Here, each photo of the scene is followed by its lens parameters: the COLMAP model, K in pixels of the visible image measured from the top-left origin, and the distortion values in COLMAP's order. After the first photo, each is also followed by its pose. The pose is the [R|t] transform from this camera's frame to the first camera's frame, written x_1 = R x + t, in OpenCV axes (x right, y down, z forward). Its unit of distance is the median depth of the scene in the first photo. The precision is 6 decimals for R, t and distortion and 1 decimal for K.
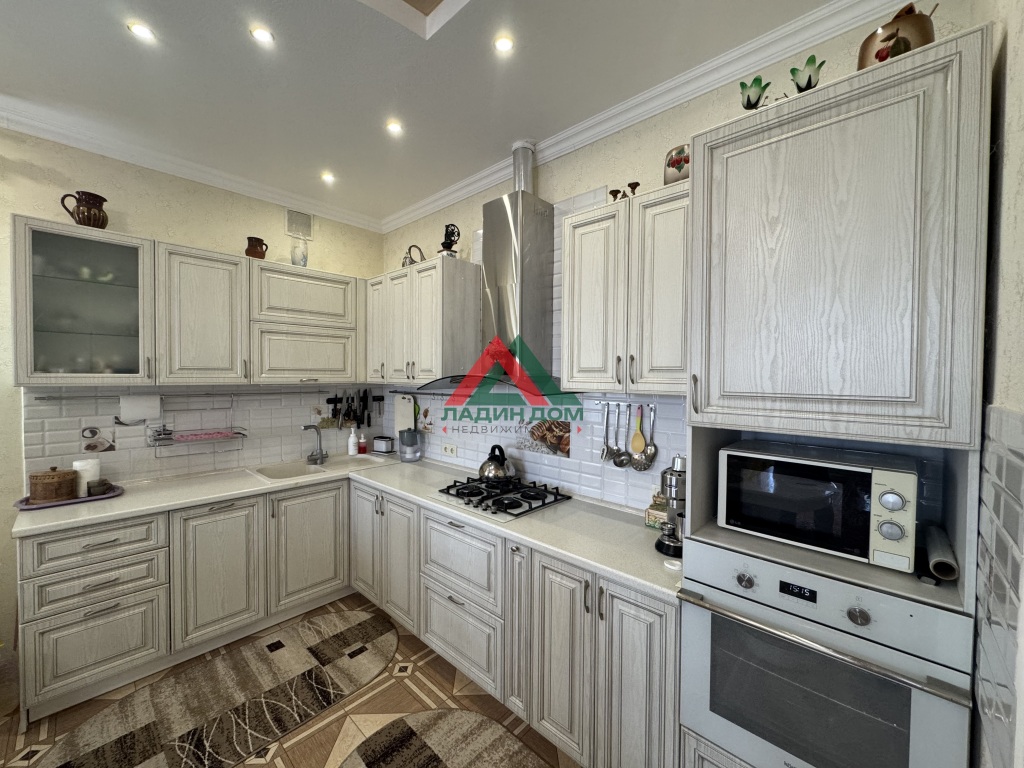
lens RADIAL K [[409.3, 0, 512.0], [0, 409.3, 384.0], [0, 0, 1]] dist [-0.002355, 0.000769]
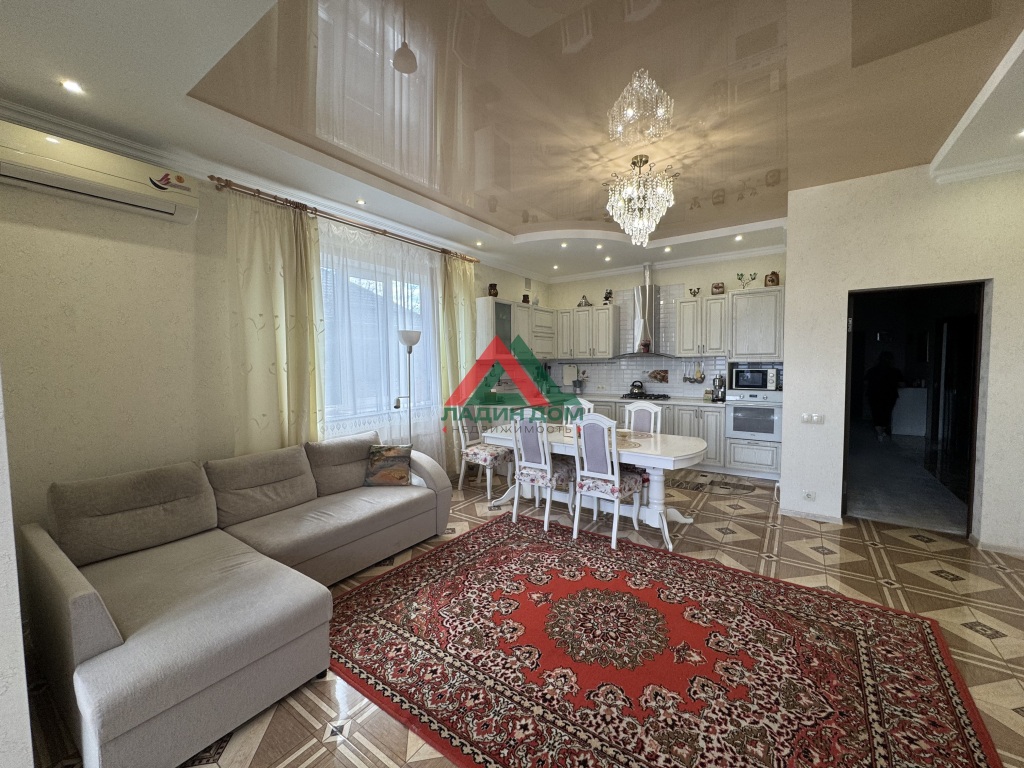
lens RADIAL K [[409.3, 0, 512.0], [0, 409.3, 384.0], [0, 0, 1]] dist [-0.002355, 0.000769]
pose [[0.989585, -0.029210, 0.140952, -1.671144], [0.024540, 0.999094, 0.034756, 0.090710], [-0.141840, -0.030935, 0.989406, -2.008661]]
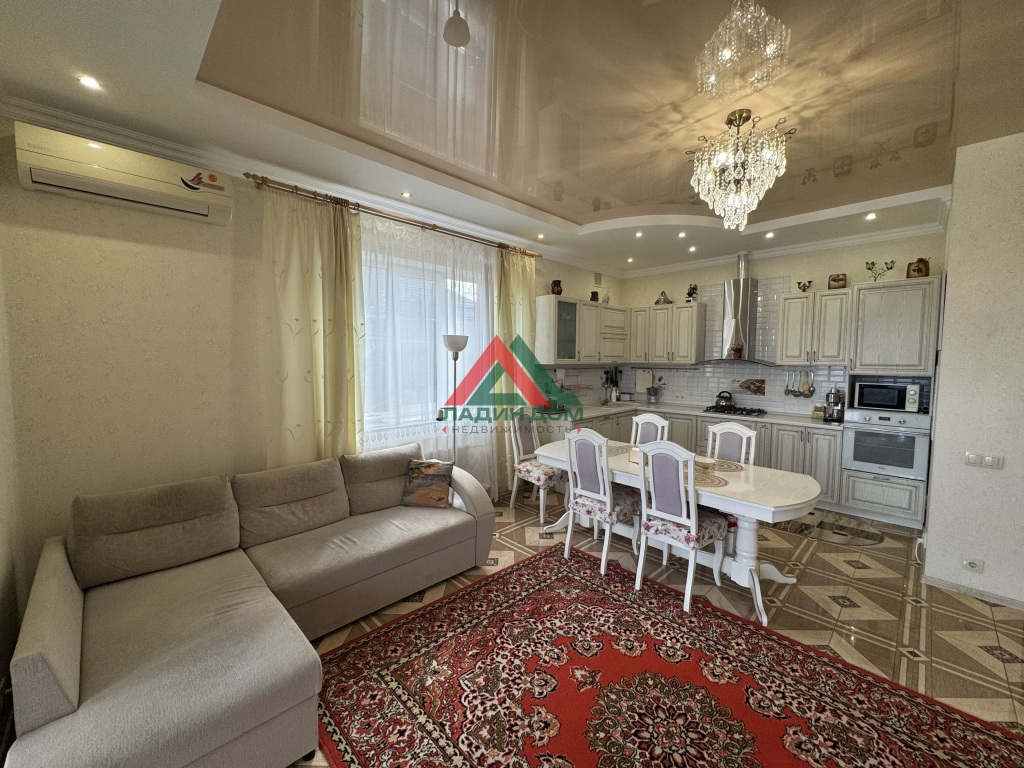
lens RADIAL K [[409.3, 0, 512.0], [0, 409.3, 384.0], [0, 0, 1]] dist [-0.002355, 0.000769]
pose [[0.999135, -0.002679, -0.041495, -1.539762], [0.004510, 0.999018, 0.044085, 0.016915], [0.041336, -0.044234, 0.998166, -1.722995]]
